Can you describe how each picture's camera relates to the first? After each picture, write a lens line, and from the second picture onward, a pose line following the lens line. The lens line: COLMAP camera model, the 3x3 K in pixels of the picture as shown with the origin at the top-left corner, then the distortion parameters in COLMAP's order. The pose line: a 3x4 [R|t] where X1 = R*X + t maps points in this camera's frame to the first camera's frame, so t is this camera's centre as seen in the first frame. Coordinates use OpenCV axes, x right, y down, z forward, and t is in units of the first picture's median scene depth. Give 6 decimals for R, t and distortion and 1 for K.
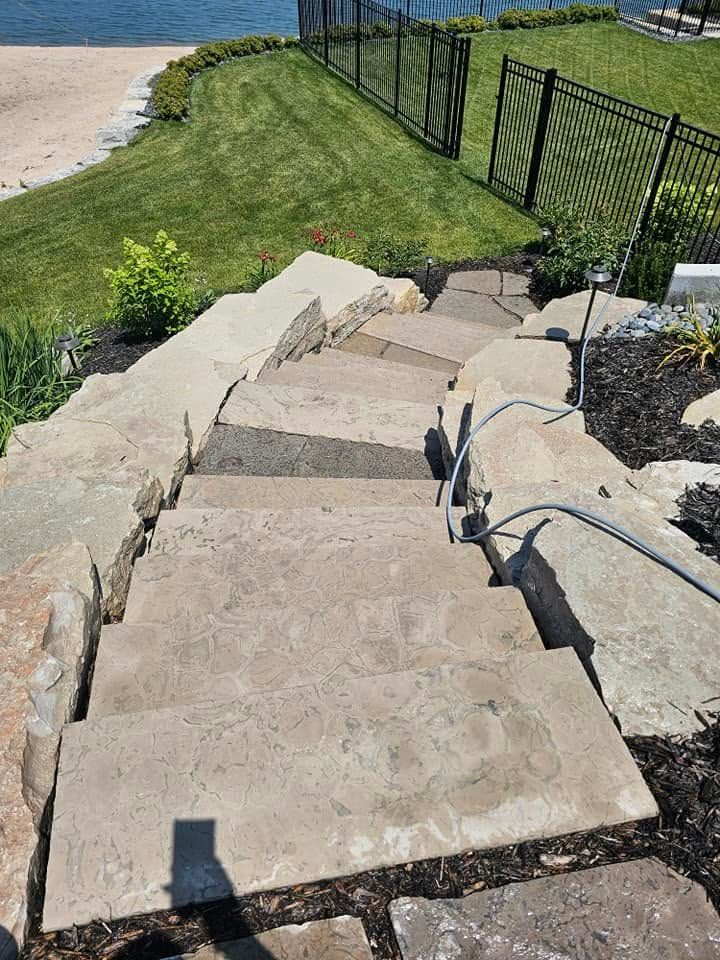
lens RADIAL K [[666.9, 0, 360.0], [0, 666.9, 480.0], [0, 0, 1]] dist [0.026021, -0.036210]
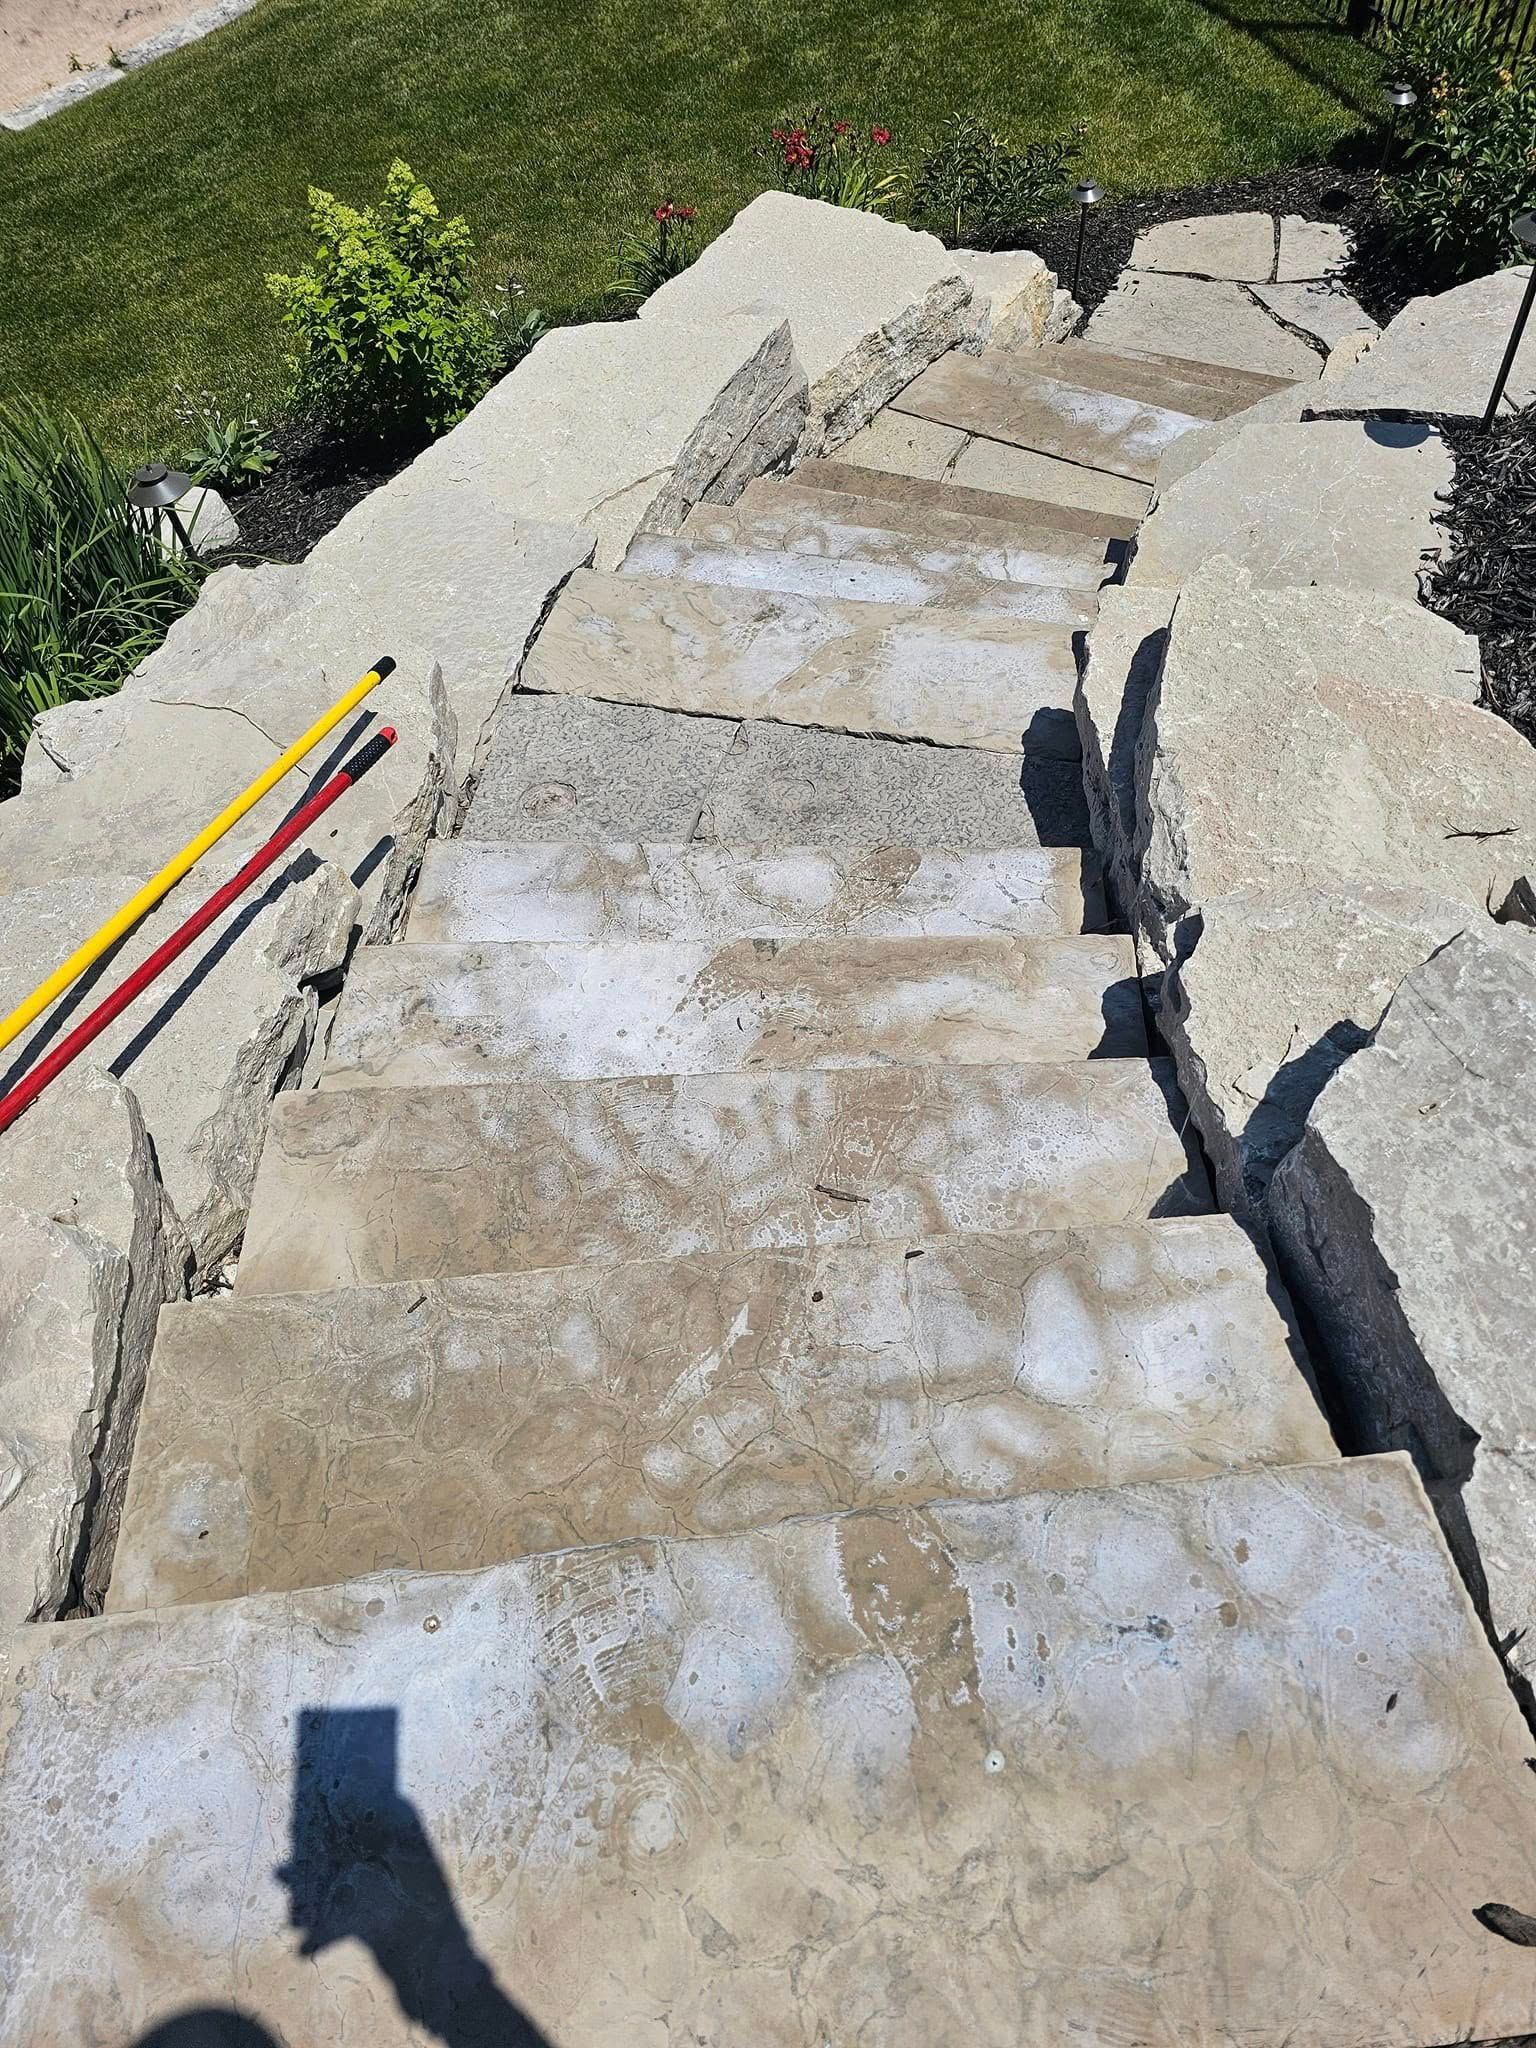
lens RADIAL K [[1422.7, 0, 768.0], [0, 1422.7, 1024.0], [0, 0, 1]] dist [0.026021, -0.036210]
pose [[0.993132, 0.003432, -0.116945, 0.026196], [0.020664, 0.978710, 0.204205, -0.042817], [0.115156, -0.205219, 0.971918, 0.101954]]
